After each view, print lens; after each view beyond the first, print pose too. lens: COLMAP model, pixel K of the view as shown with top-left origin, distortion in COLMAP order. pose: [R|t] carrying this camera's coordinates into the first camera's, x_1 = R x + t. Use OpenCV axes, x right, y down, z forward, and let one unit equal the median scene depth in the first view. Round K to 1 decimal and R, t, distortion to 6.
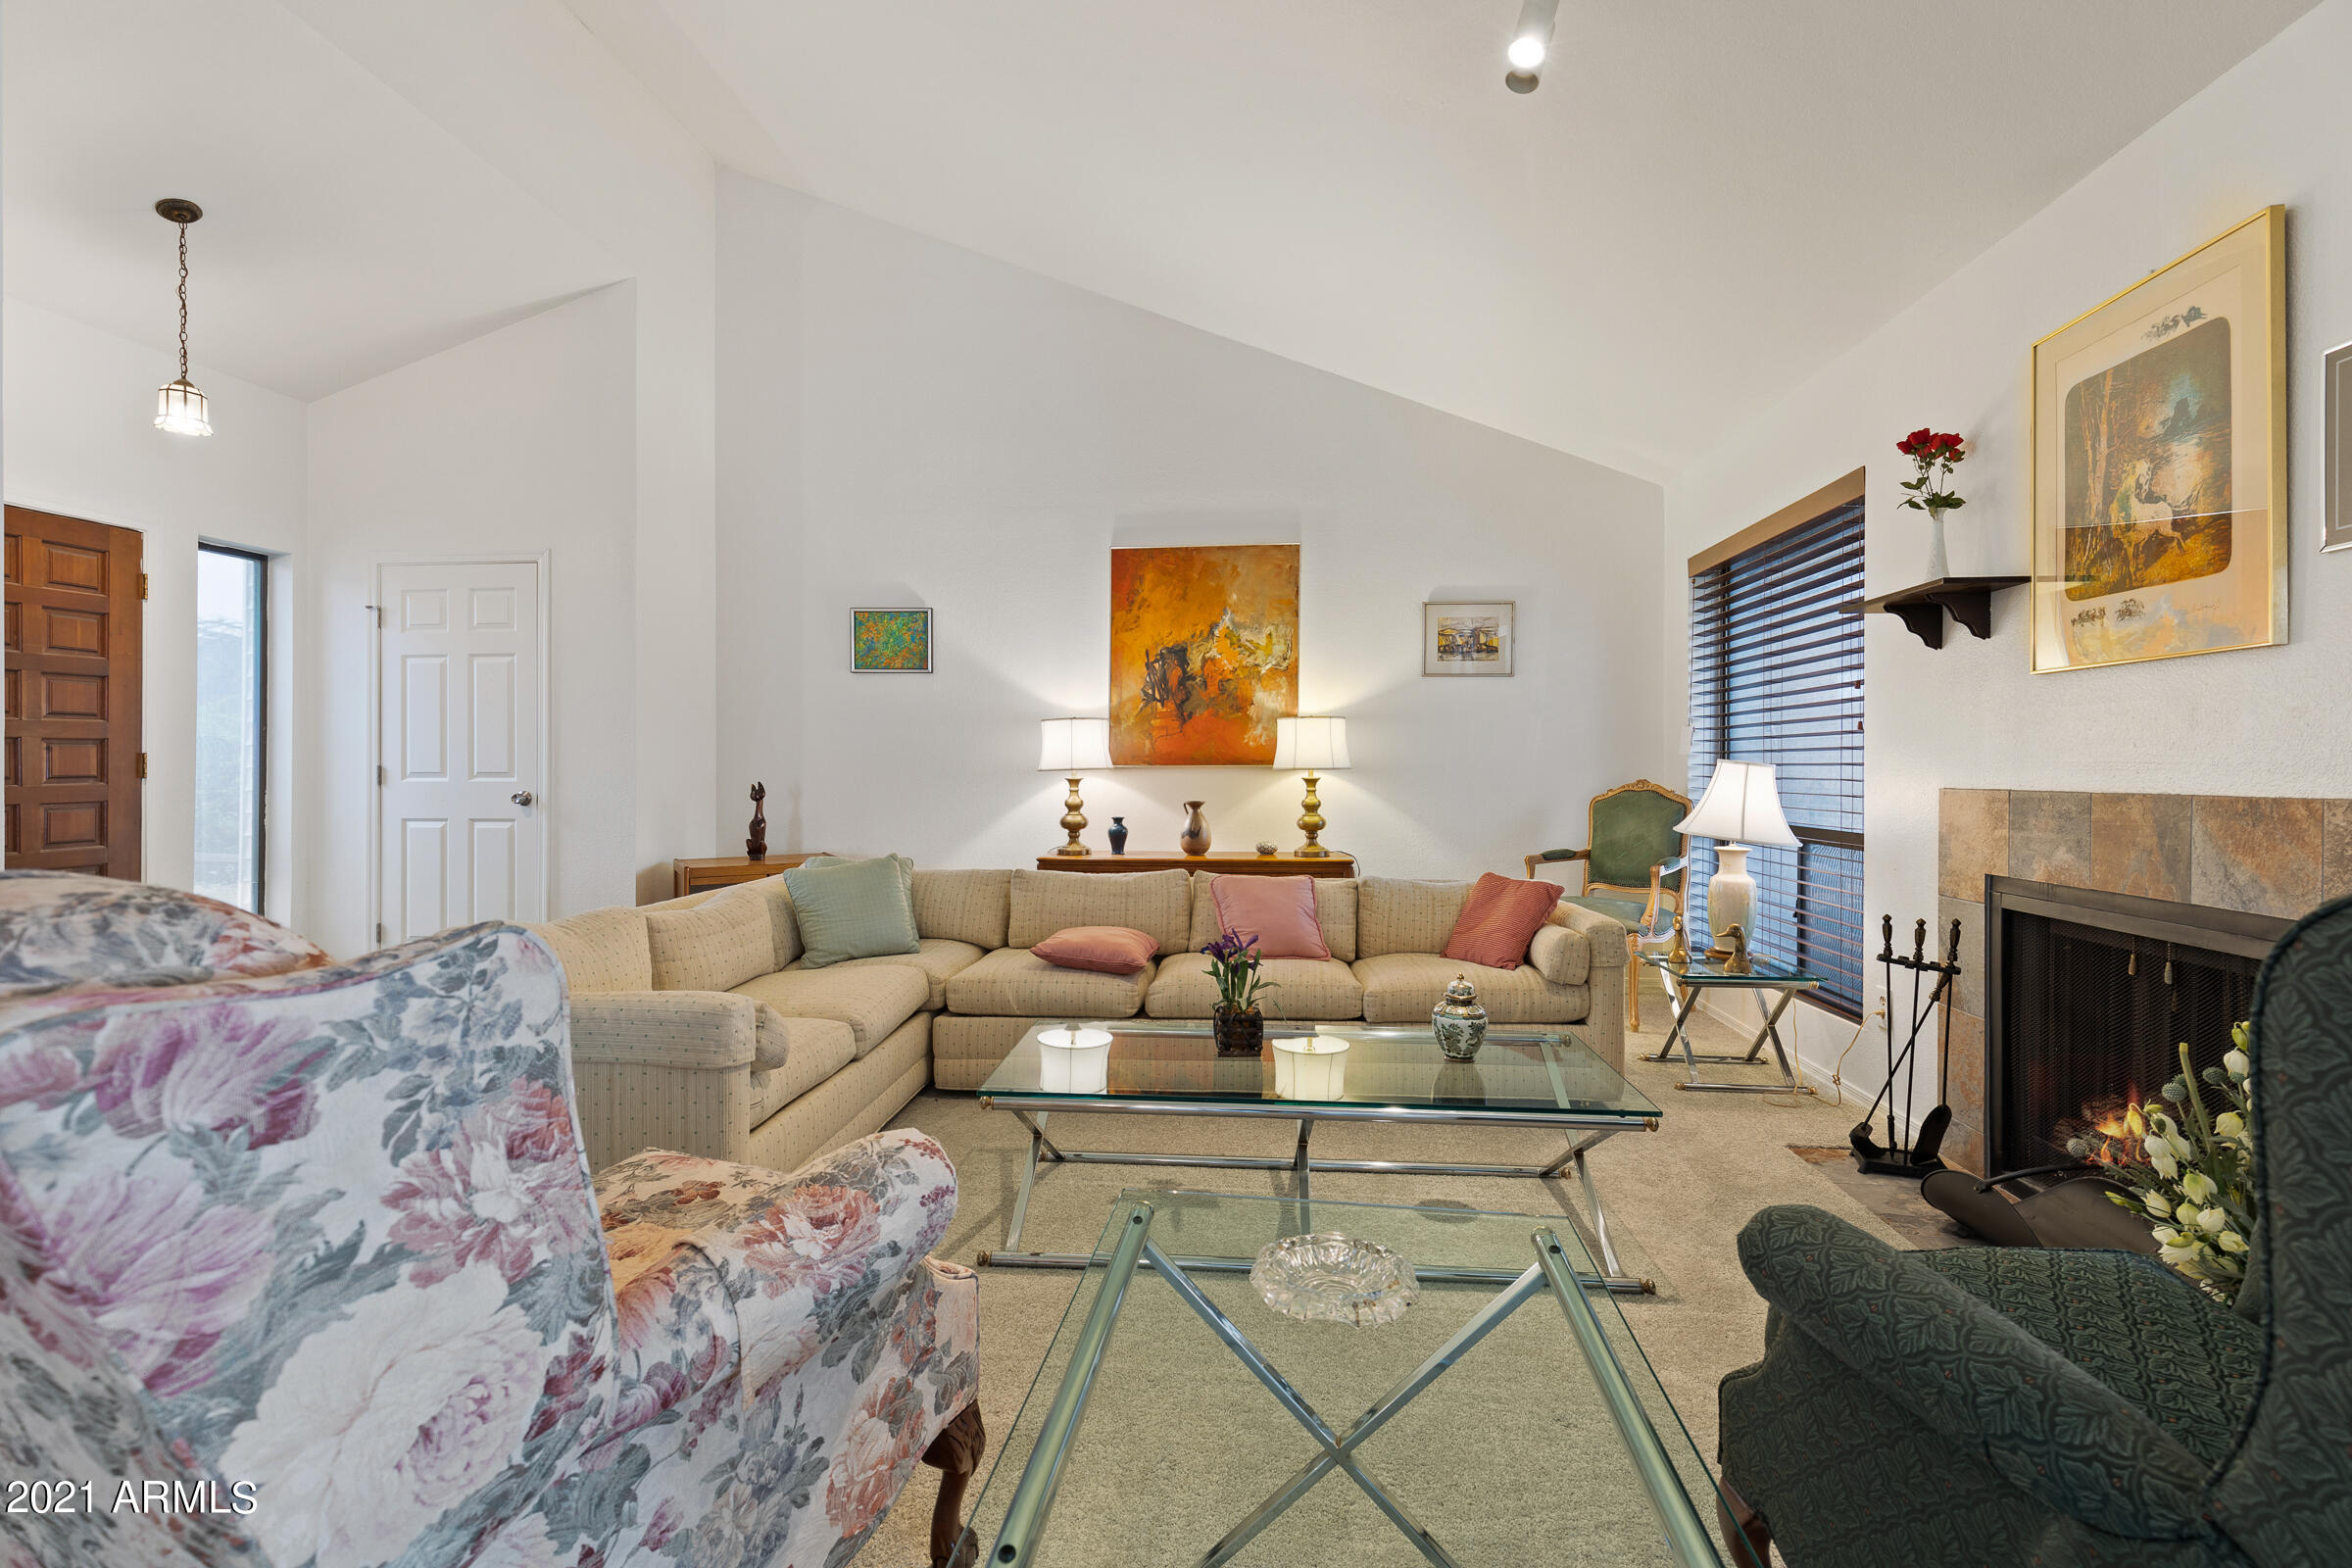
lens RADIAL K [[1068.1, 0, 1167.2], [0, 1068.1, 764.2], [0, 0, 1]] dist [0.015871, -0.007205]
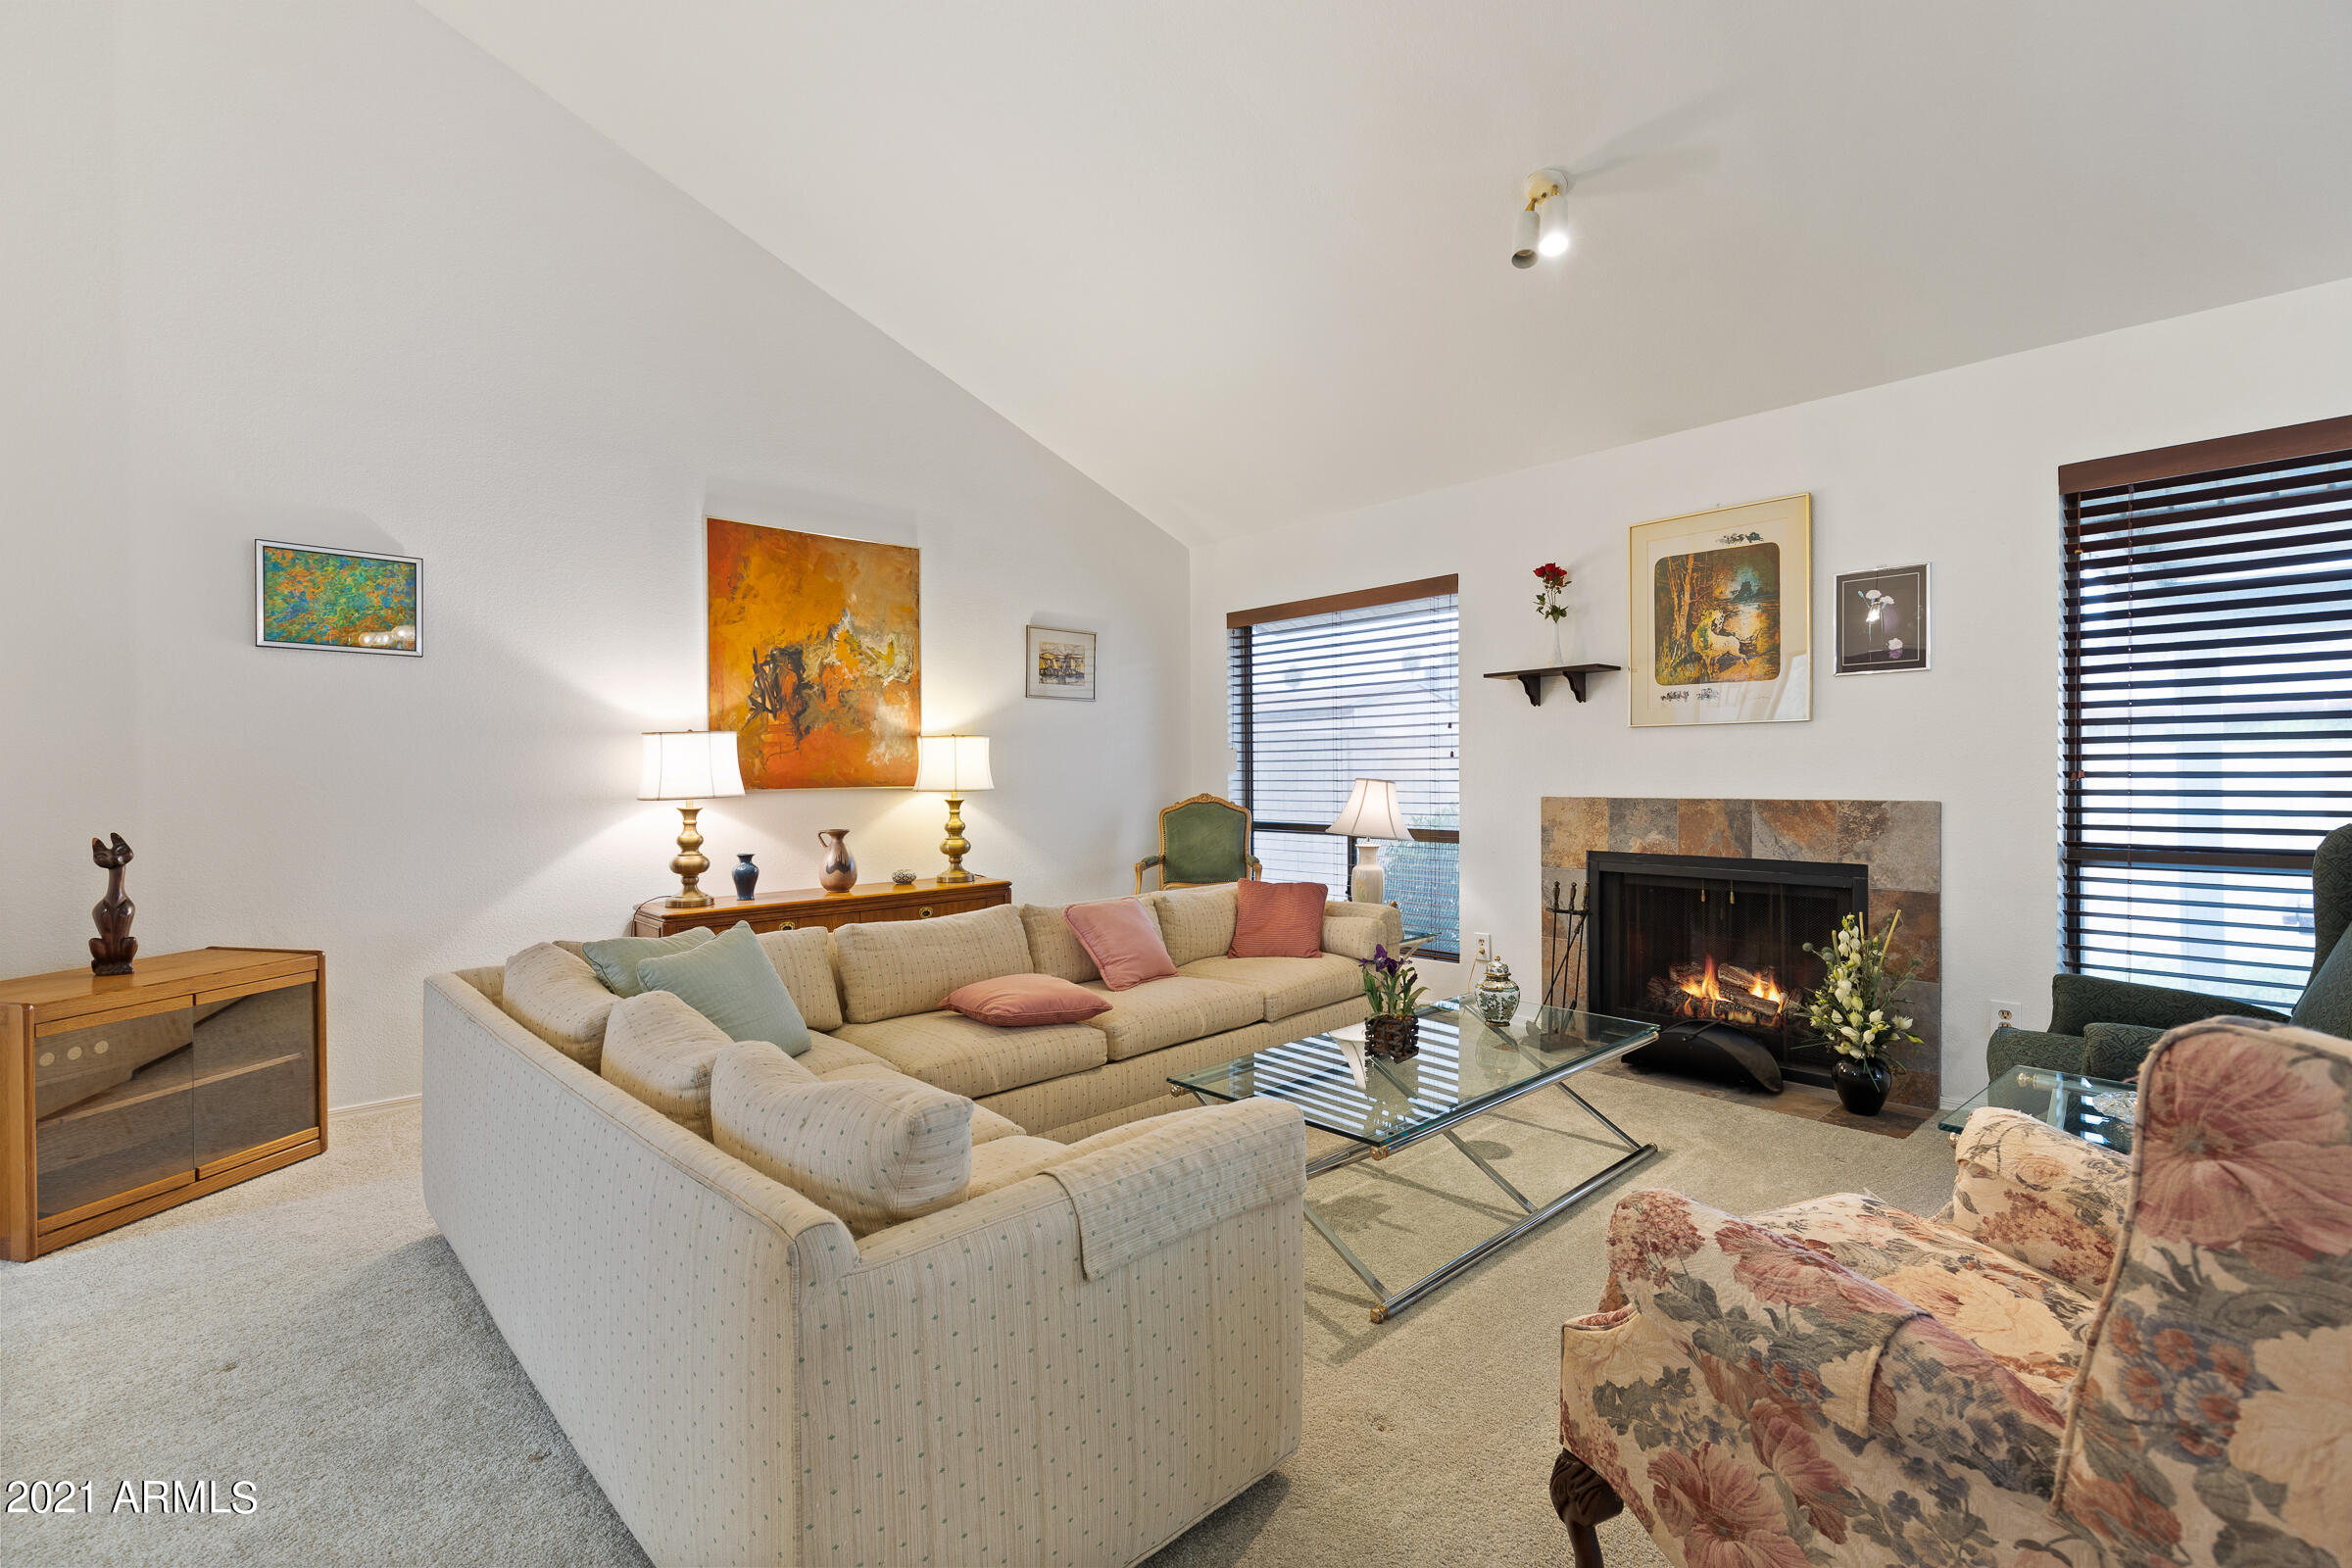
lens RADIAL K [[1061.6, 0, 1179.9], [0, 1061.6, 784.2], [0, 0, 1]] dist [0.009357, -0.000683]
pose [[0.659281, -0.015640, 0.751734, -0.439149], [0.007794, 0.999872, 0.013967, -0.012391], [-0.751856, -0.003349, 0.659319, 0.224019]]
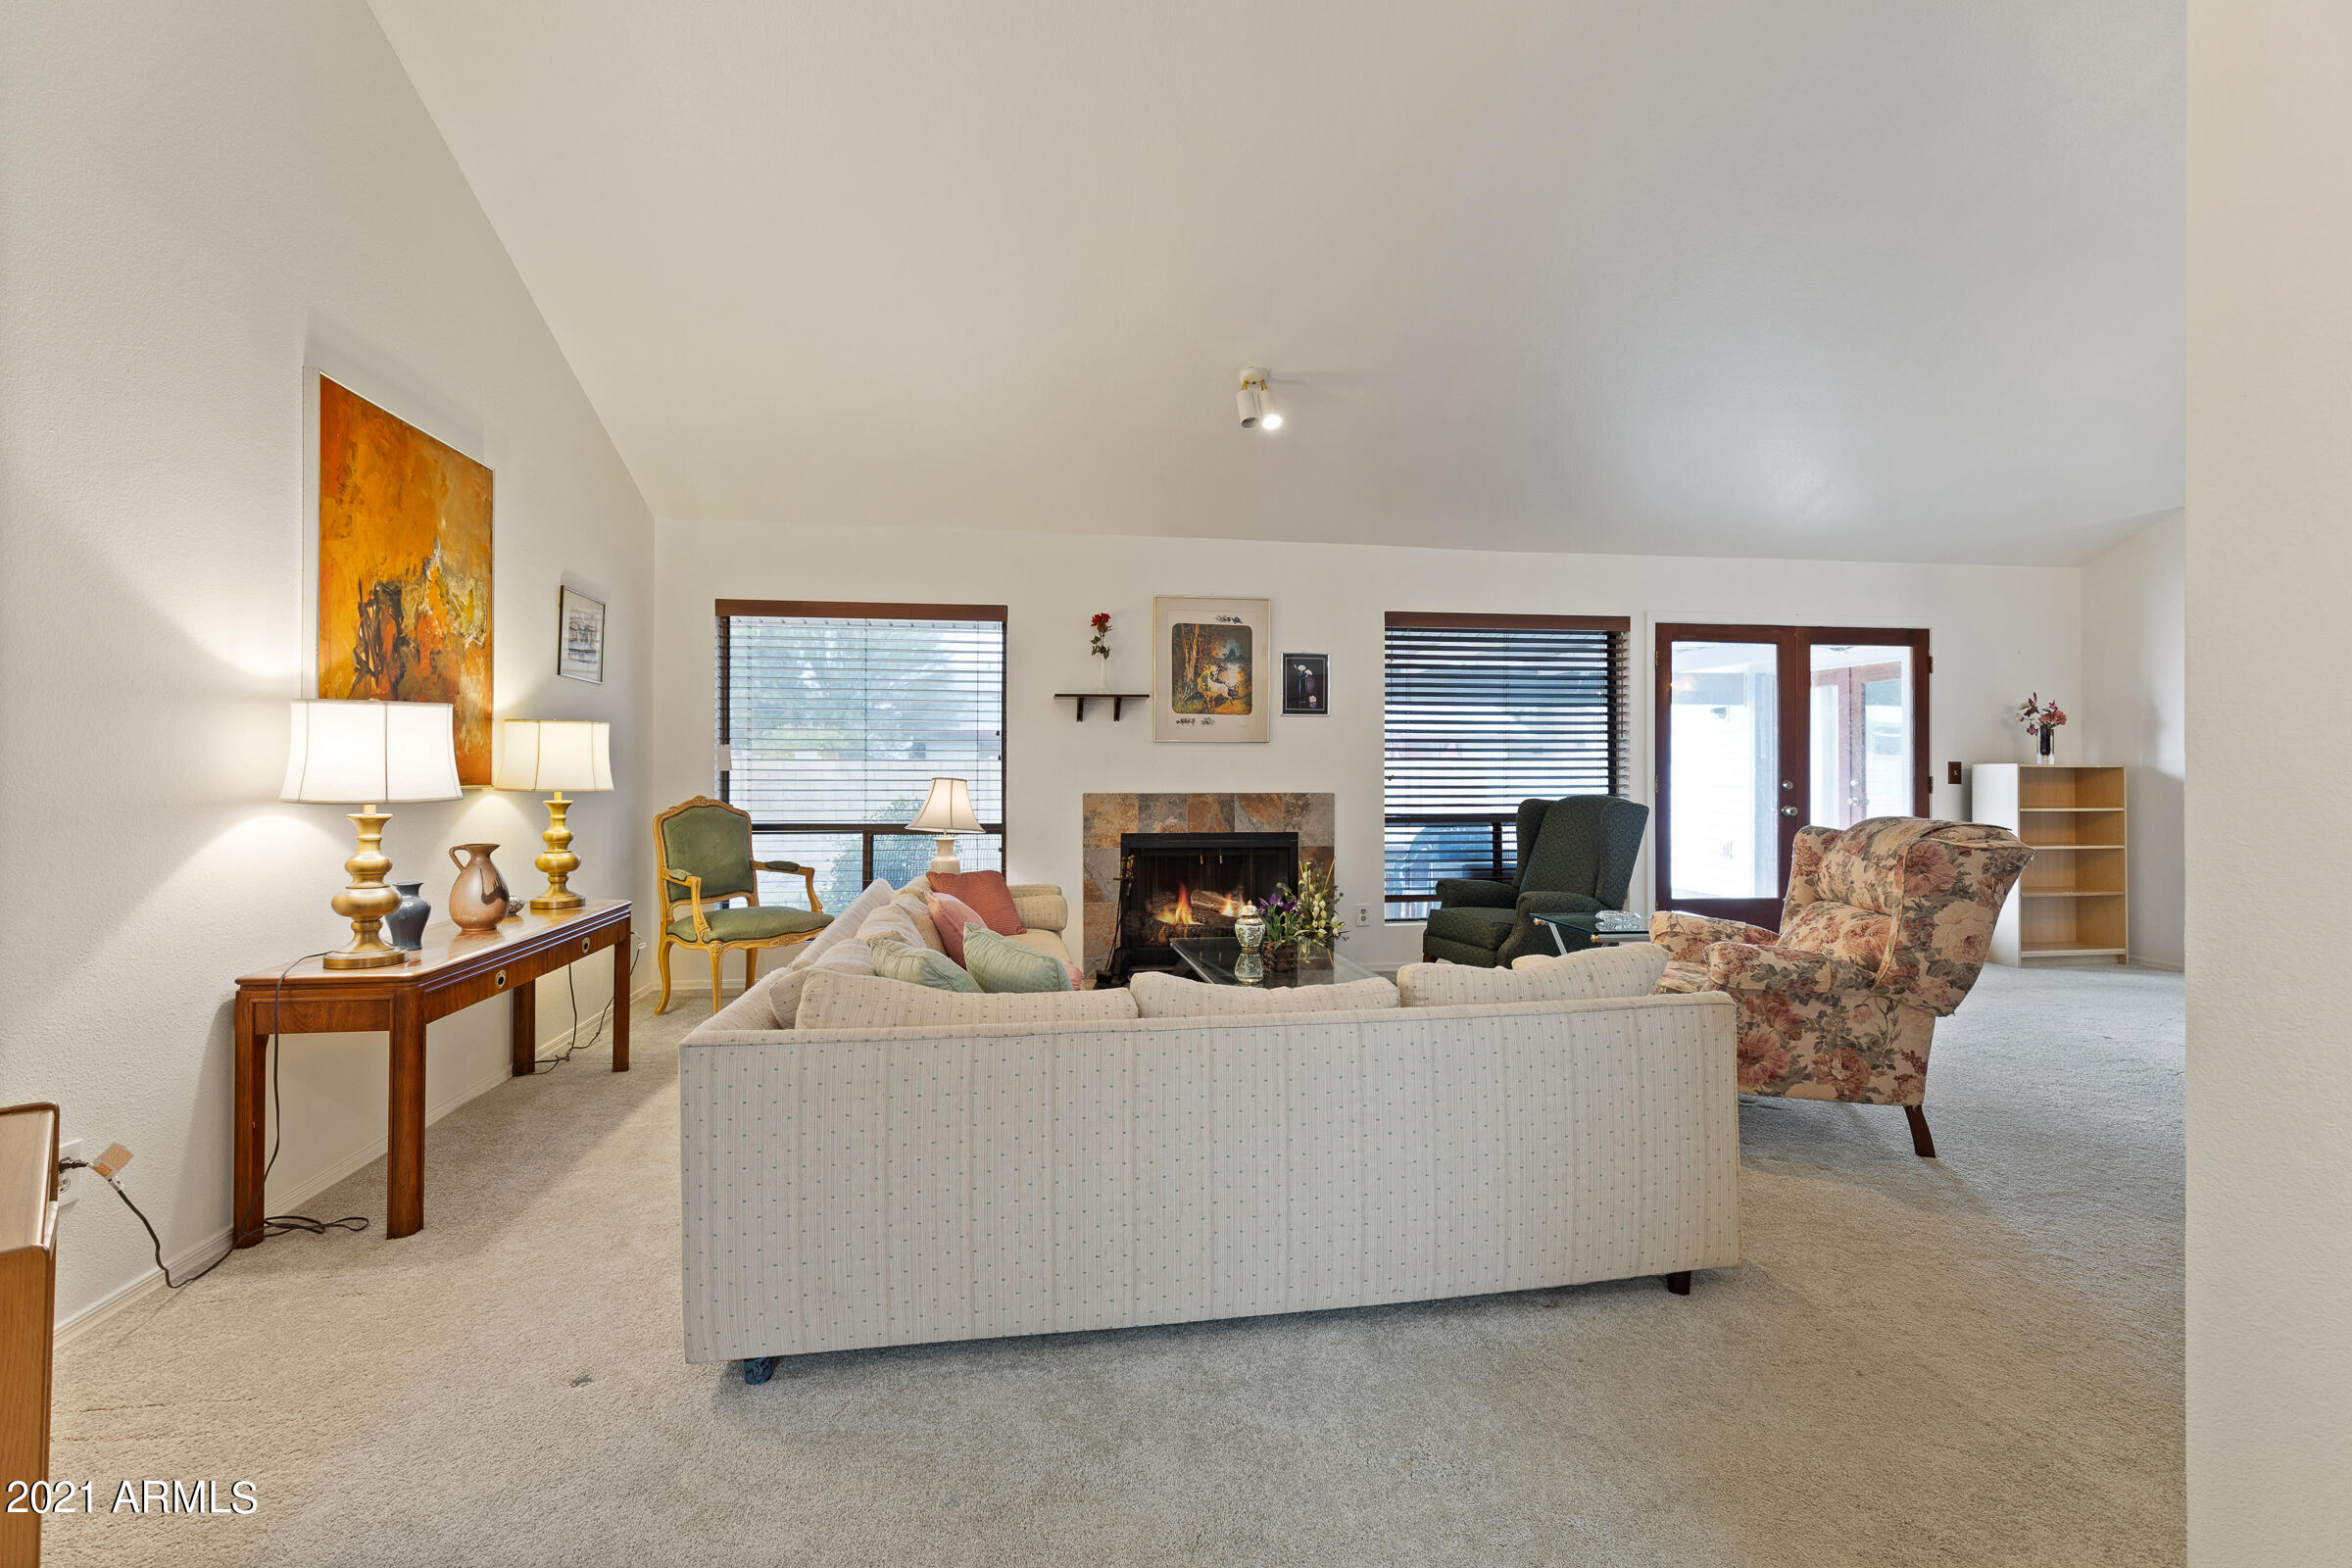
lens RADIAL K [[1074.2, 0, 1189.6], [0, 1074.2, 768.9], [0, 0, 1]] dist [0.010466, -0.001798]
pose [[-0.261330, 0.001306, 0.965249, -0.702232], [-0.005092, 0.999983, -0.002732, -0.010555], [-0.965236, -0.005629, -0.261319, 0.764381]]
